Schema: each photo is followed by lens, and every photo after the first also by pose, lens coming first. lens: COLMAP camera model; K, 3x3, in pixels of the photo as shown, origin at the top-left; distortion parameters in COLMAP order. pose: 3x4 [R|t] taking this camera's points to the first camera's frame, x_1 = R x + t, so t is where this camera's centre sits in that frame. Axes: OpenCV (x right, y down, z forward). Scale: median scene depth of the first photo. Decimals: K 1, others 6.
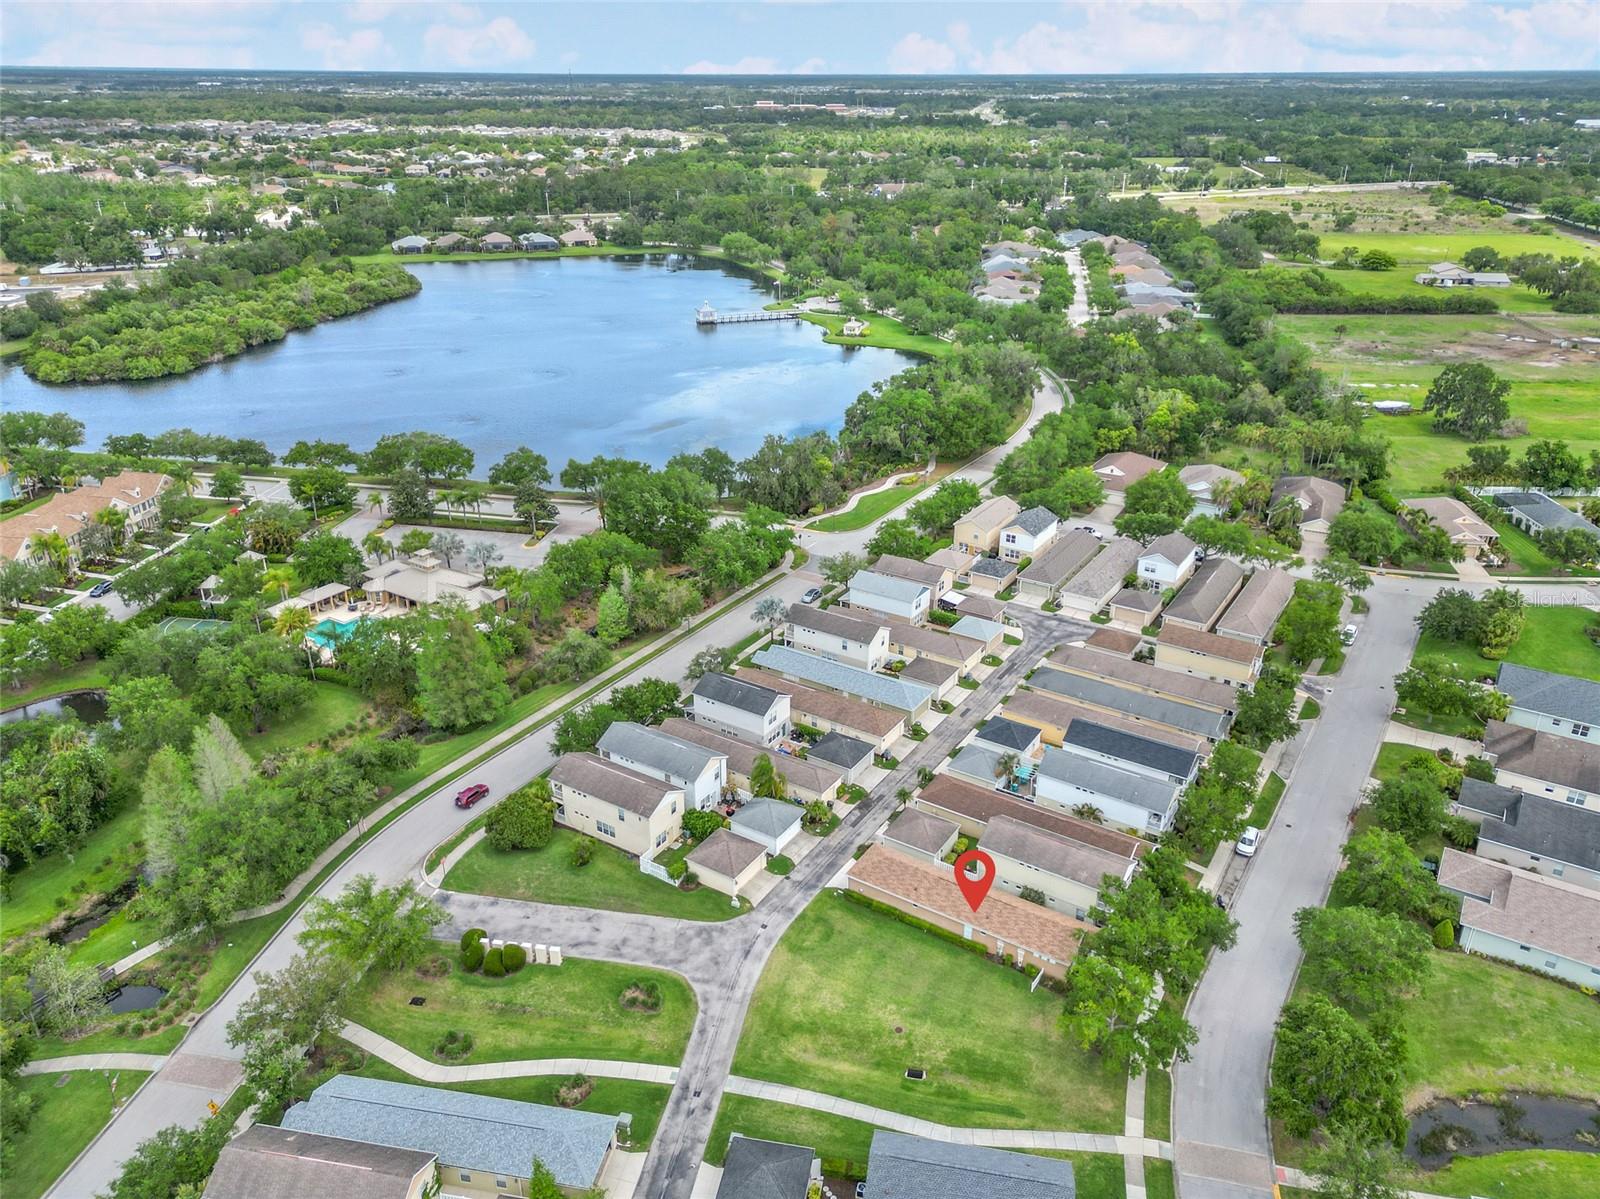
lens RADIAL K [[1172.1, 0, 798.1], [0, 1172.1, 550.7], [0, 0, 1]] dist [0.092865, -0.095770]
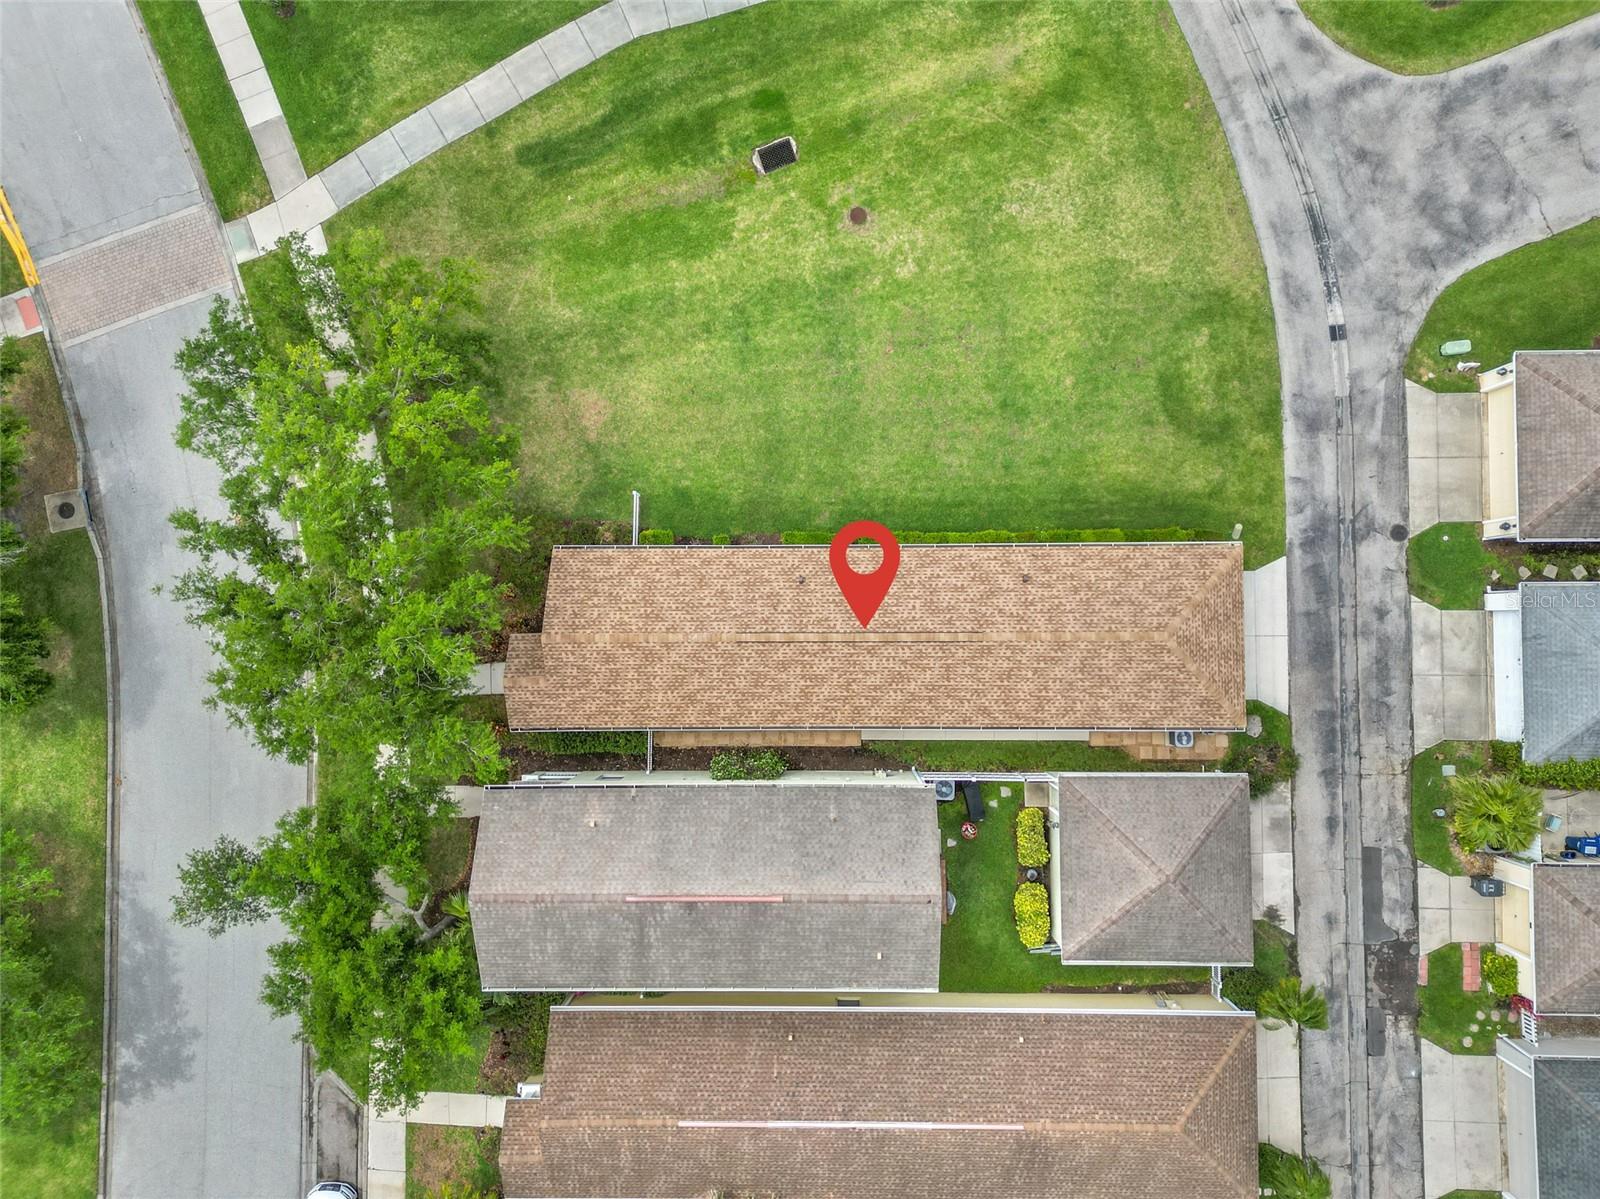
lens RADIAL K [[1117.8, 0, 798.5], [0, 1117.8, 598.7], [0, 0, 1]] dist [0.076877, -0.078916]
pose [[-0.840939, 0.541130, -0.000460, 0.140135], [-0.186422, -0.288909, 0.939031, -0.006954], [0.508004, 0.789753, 0.343834, 0.761609]]
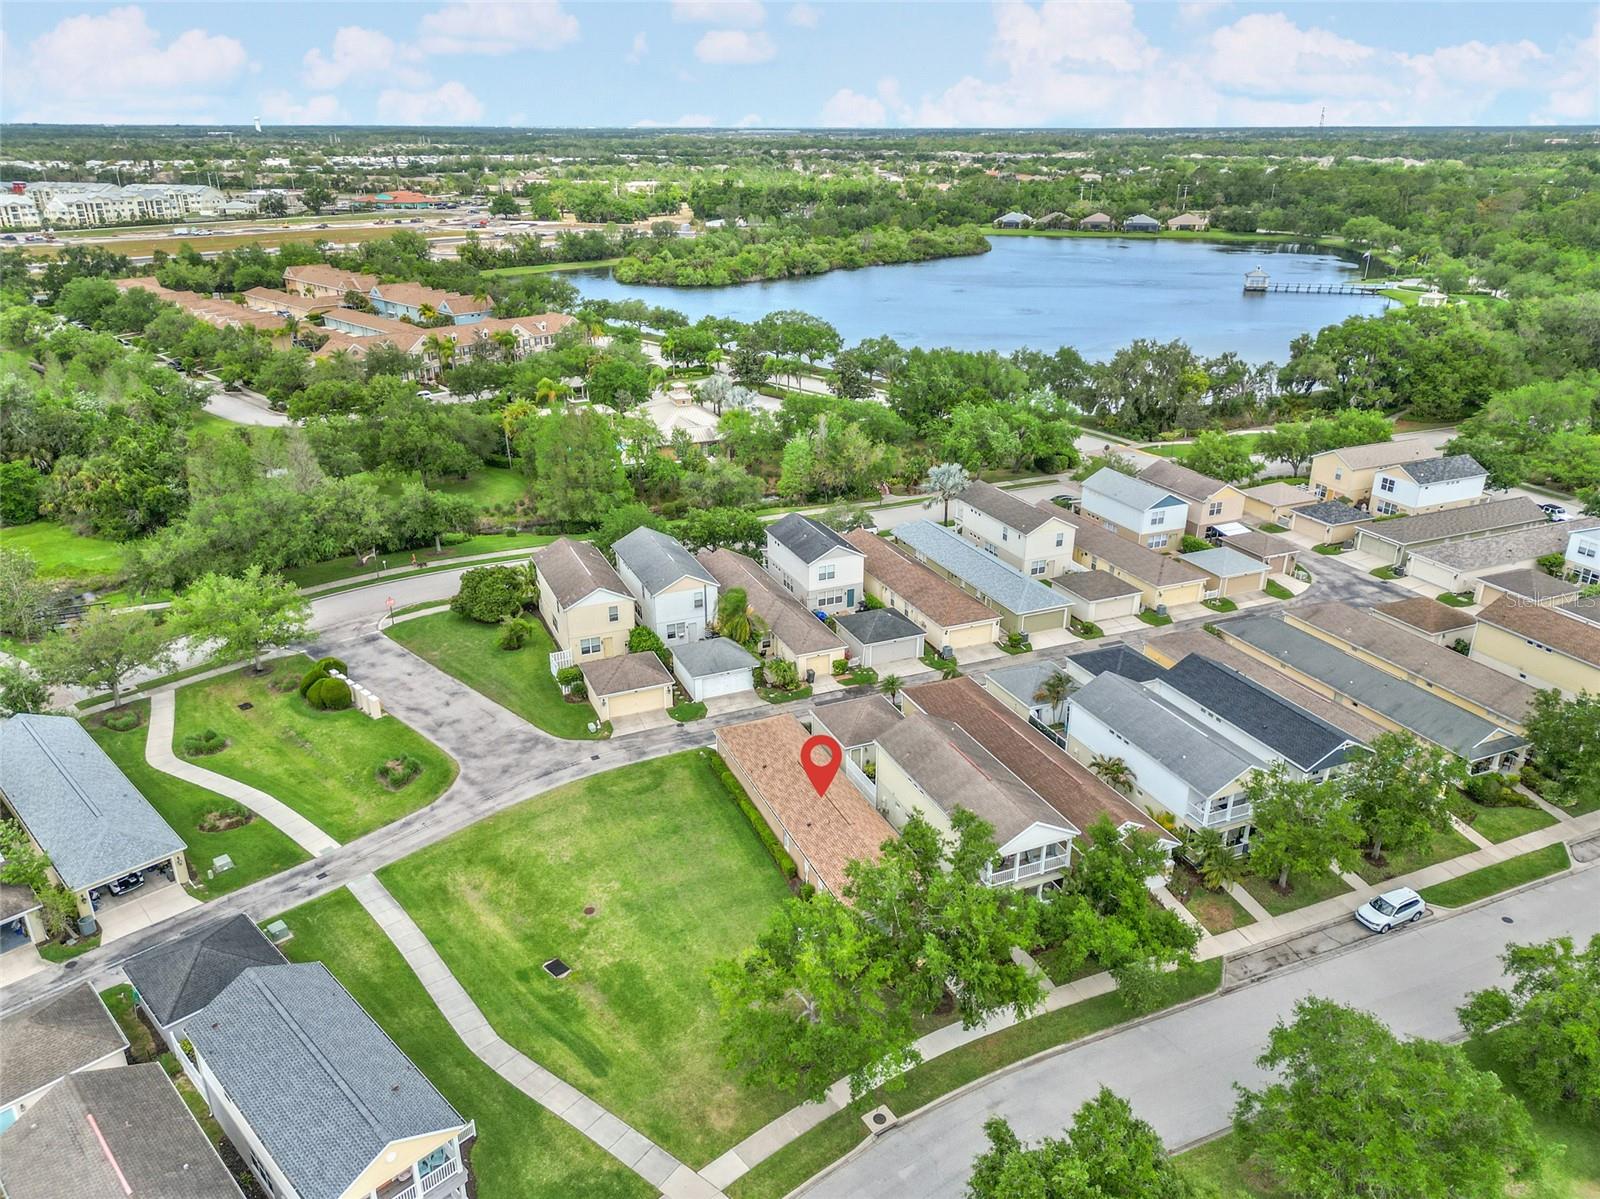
lens RADIAL K [[1119.4, 0, 800.0], [0, 1119.4, 599.5], [0, 0, 1]] dist [0.127878, -0.211556]
pose [[0.828378, 0.214561, -0.517448, 0.388614], [-0.209803, 0.975337, 0.068554, 0.123554], [0.519396, 0.051773, 0.852964, 0.390006]]
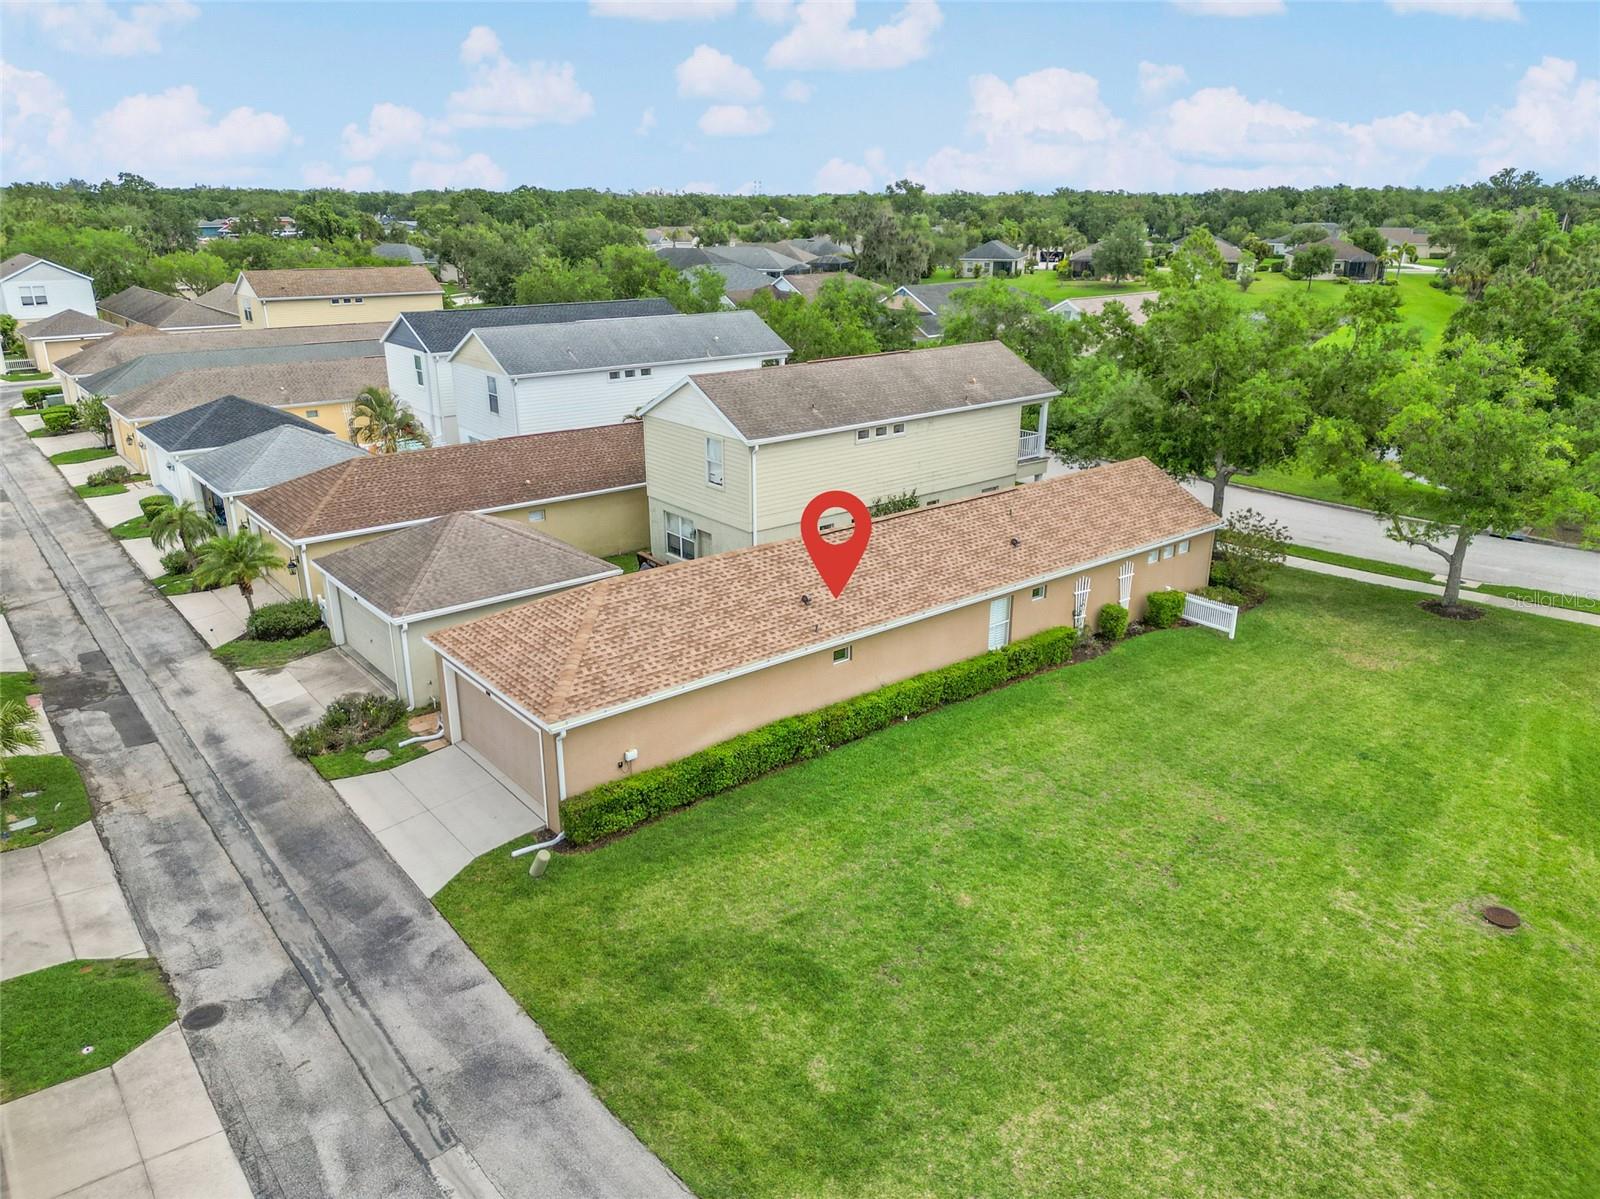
lens RADIAL K [[1117.8, 0, 798.5], [0, 1117.8, 598.7], [0, 0, 1]] dist [0.076877, -0.078916]
pose [[0.315529, -0.319504, 0.893509, -0.093667], [0.355599, 0.912807, 0.200831, 0.211586], [-0.879767, 0.254363, 0.401632, 0.805490]]
